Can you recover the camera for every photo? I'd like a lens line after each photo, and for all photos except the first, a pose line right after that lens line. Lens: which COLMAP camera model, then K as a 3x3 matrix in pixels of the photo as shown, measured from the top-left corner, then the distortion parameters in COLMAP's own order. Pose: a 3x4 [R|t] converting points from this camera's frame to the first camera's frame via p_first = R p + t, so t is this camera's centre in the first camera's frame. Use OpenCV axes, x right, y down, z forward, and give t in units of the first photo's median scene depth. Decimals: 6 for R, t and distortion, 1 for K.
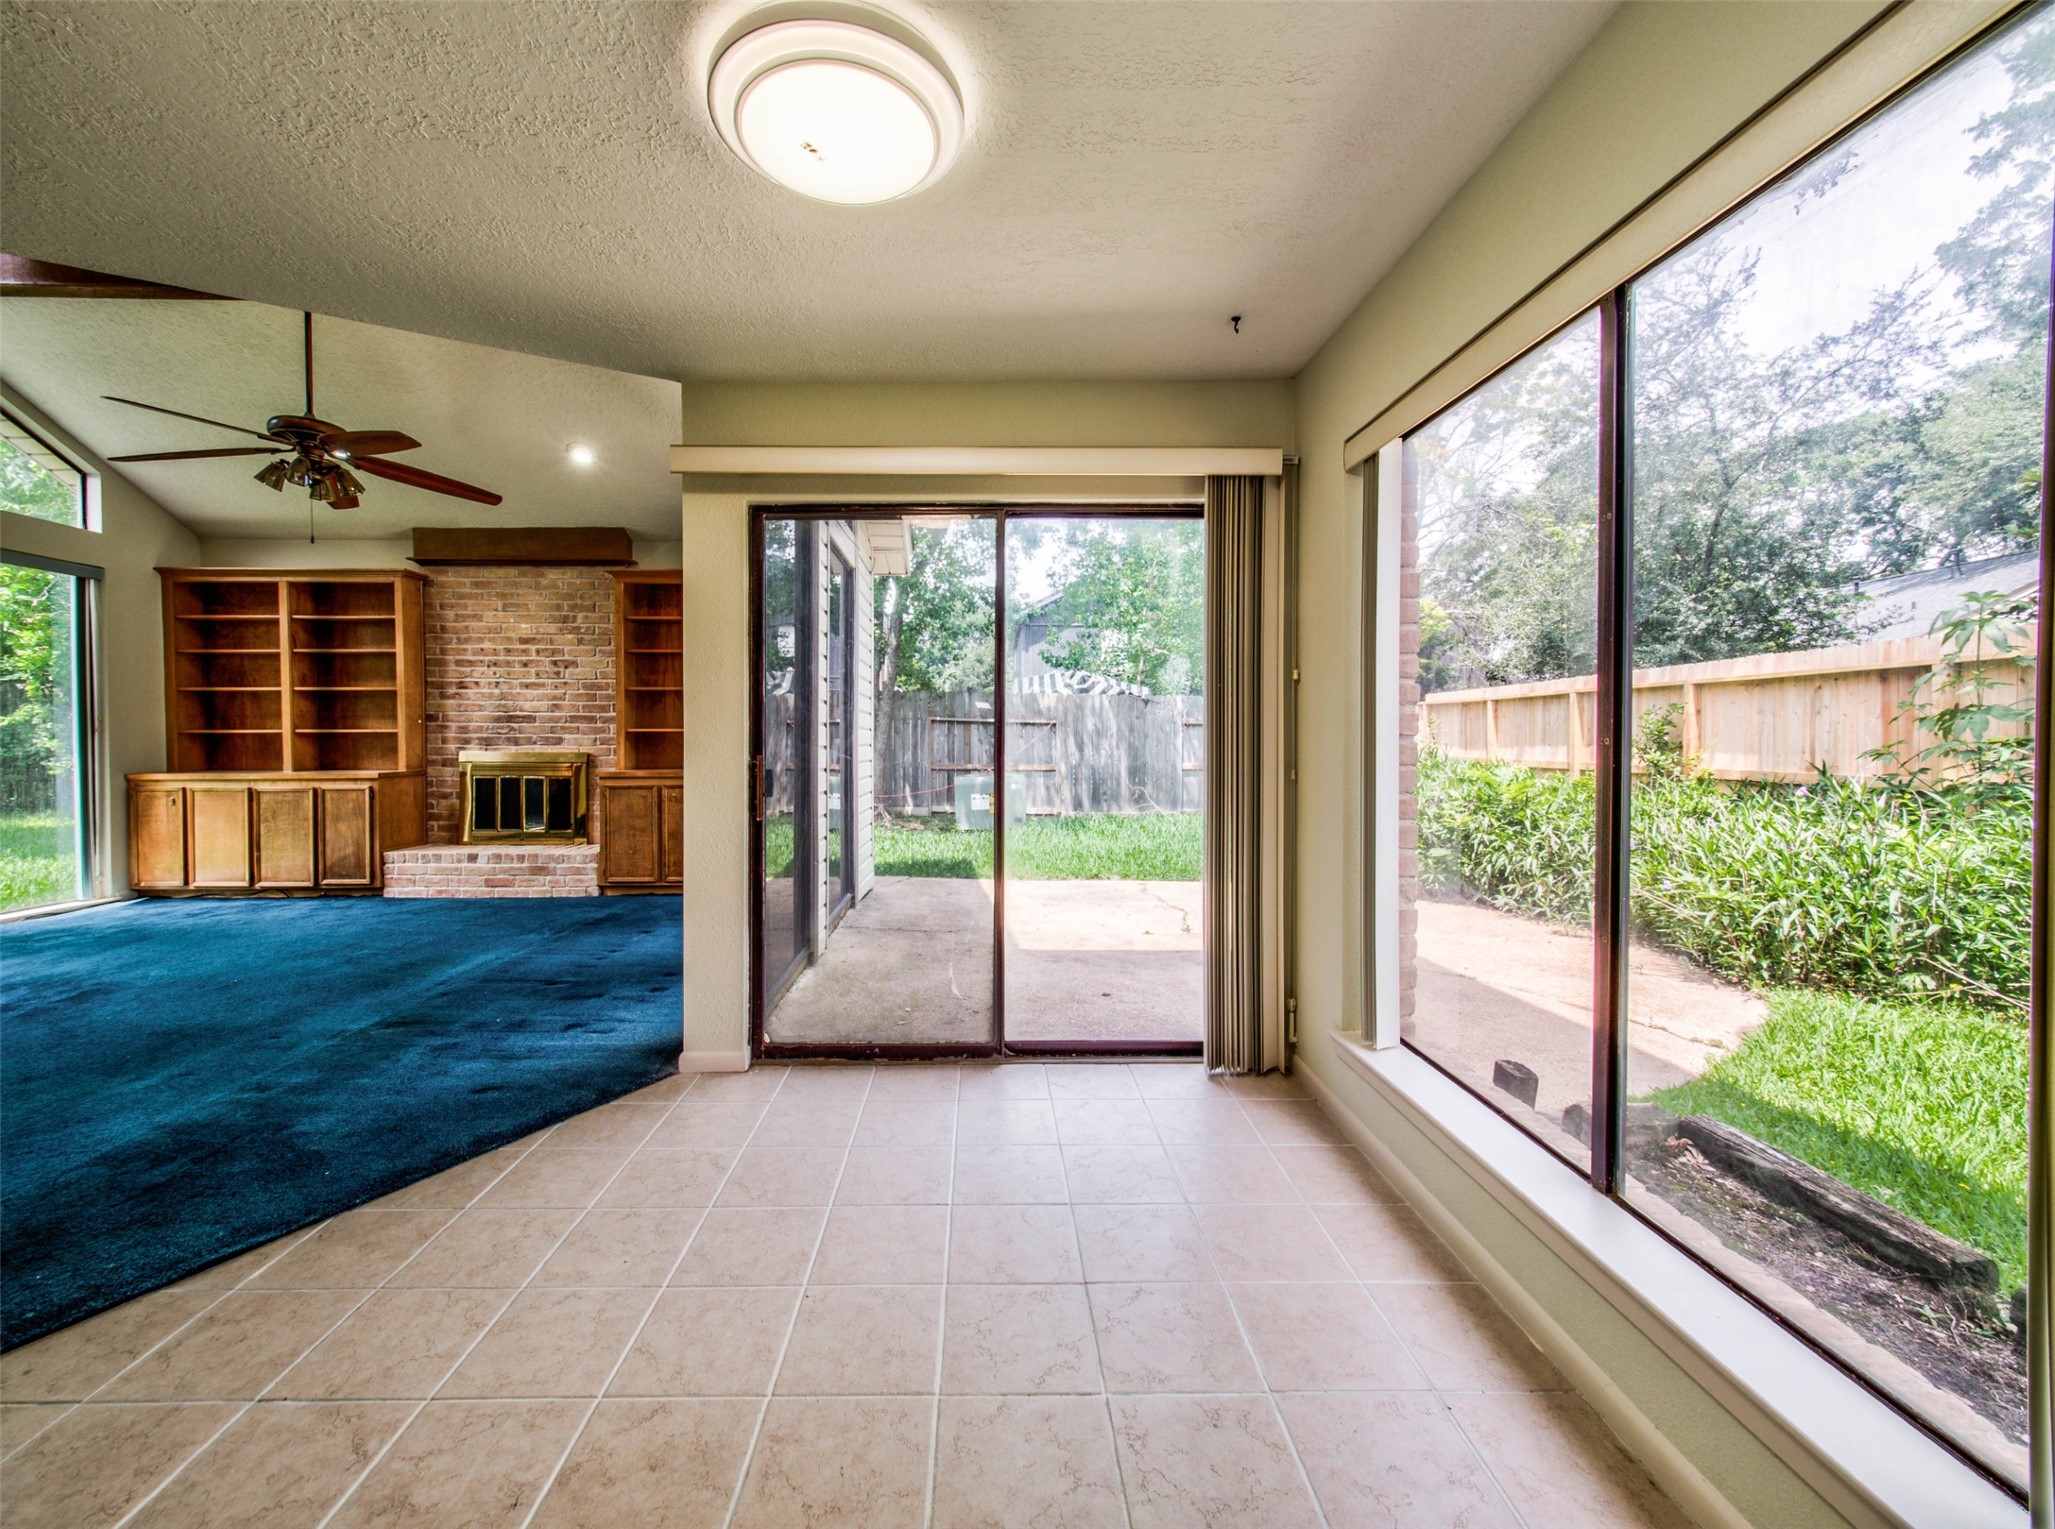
lens RADIAL K [[824.8, 0, 995.8], [0, 824.8, 758.2], [0, 0, 1]] dist [0.024393, -0.012548]
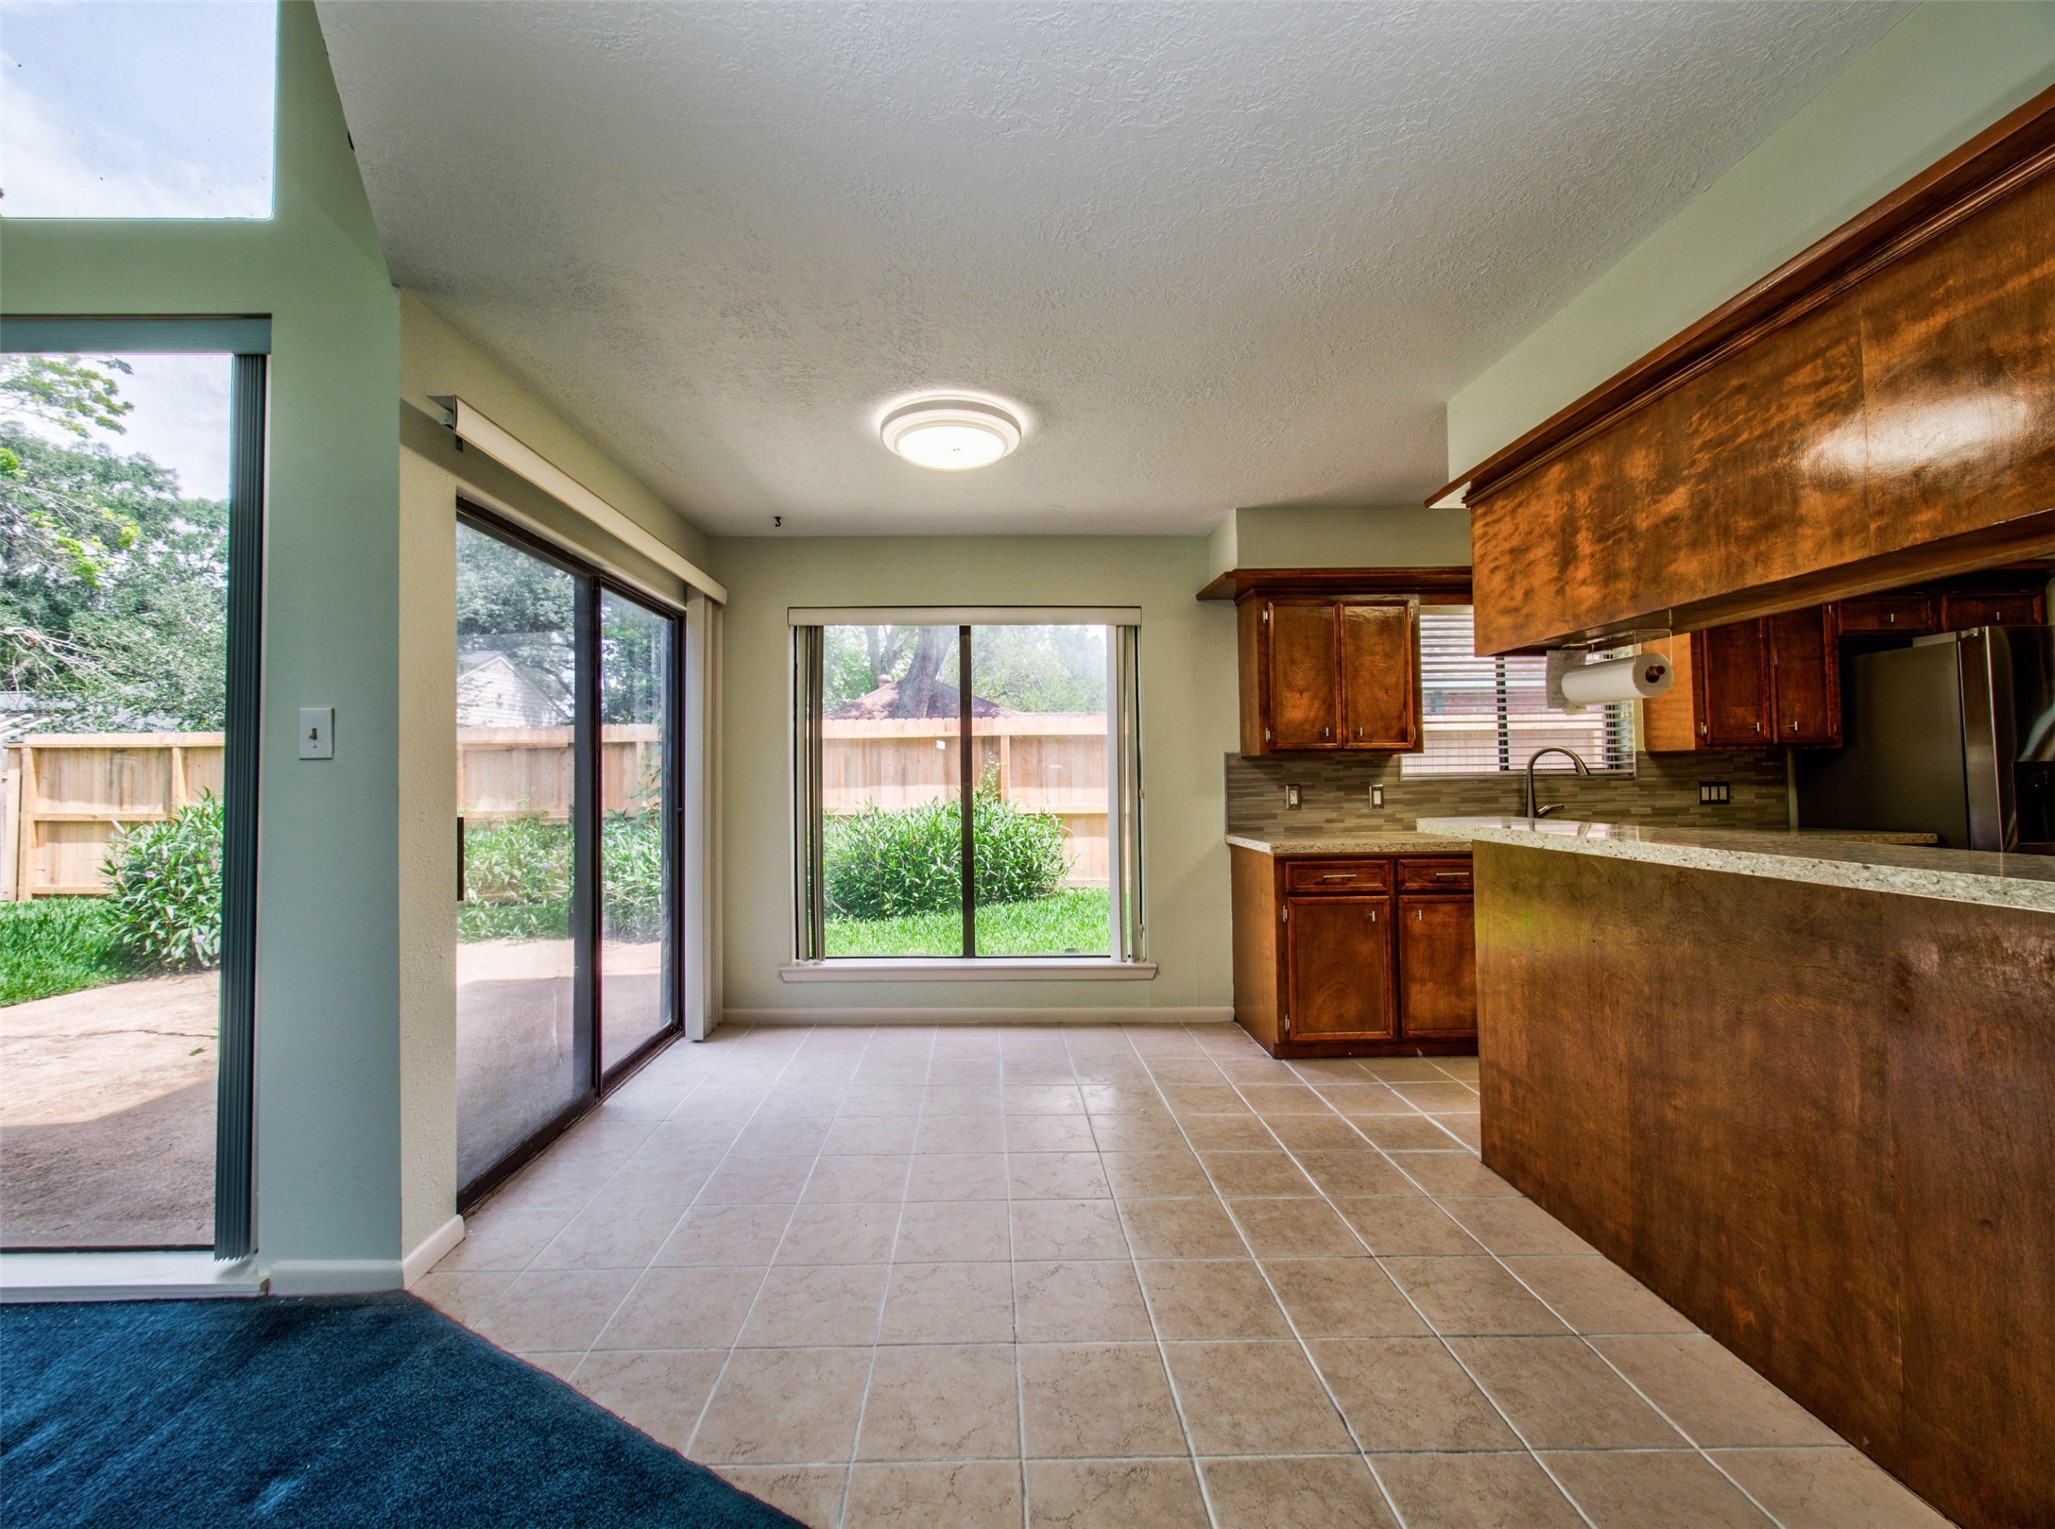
lens RADIAL K [[836.3, 0, 995.8], [0, 836.3, 750.4], [0, 0, 1]] dist [-0.000212, 0.000418]
pose [[0.003161, 0.032507, 0.999467, -0.505366], [0.035989, 0.998820, -0.032600, -0.009392], [-0.999347, 0.036072, 0.001987, 0.236974]]
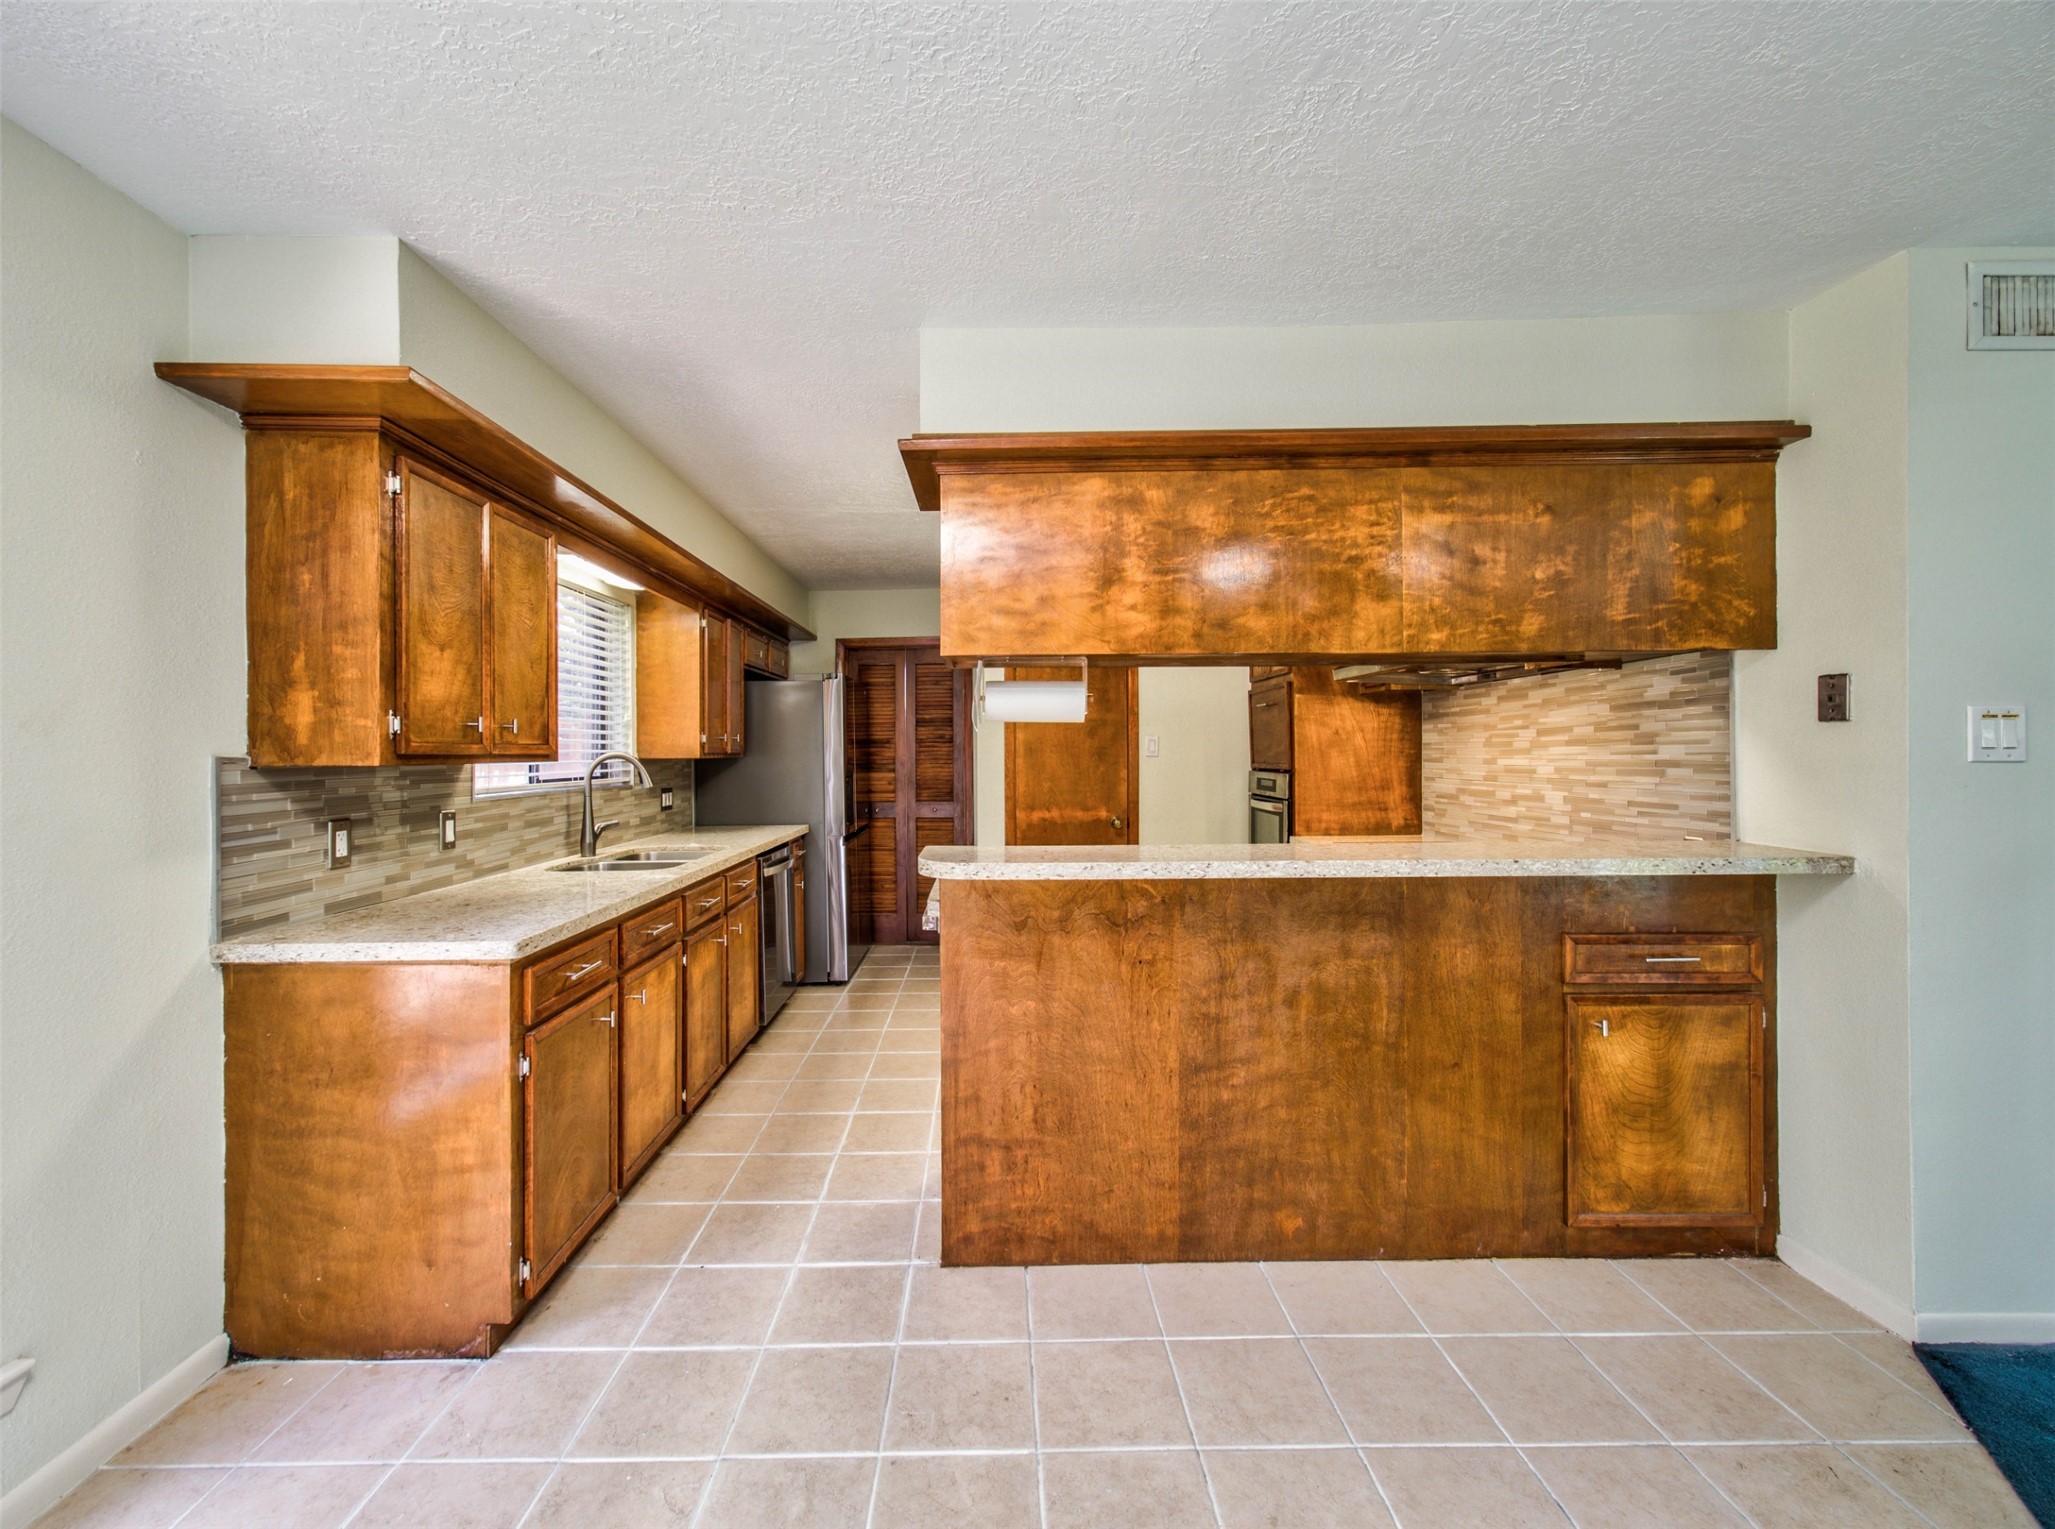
lens RADIAL K [[831.9, 0, 998.7], [0, 831.9, 751.2], [0, 0, 1]] dist [0.002252, 0.000355]
pose [[-0.999927, 0.004822, 0.011070, -0.102932], [0.005074, 0.999726, 0.022865, -0.030274], [-0.010957, 0.022920, -0.999677, 0.343441]]
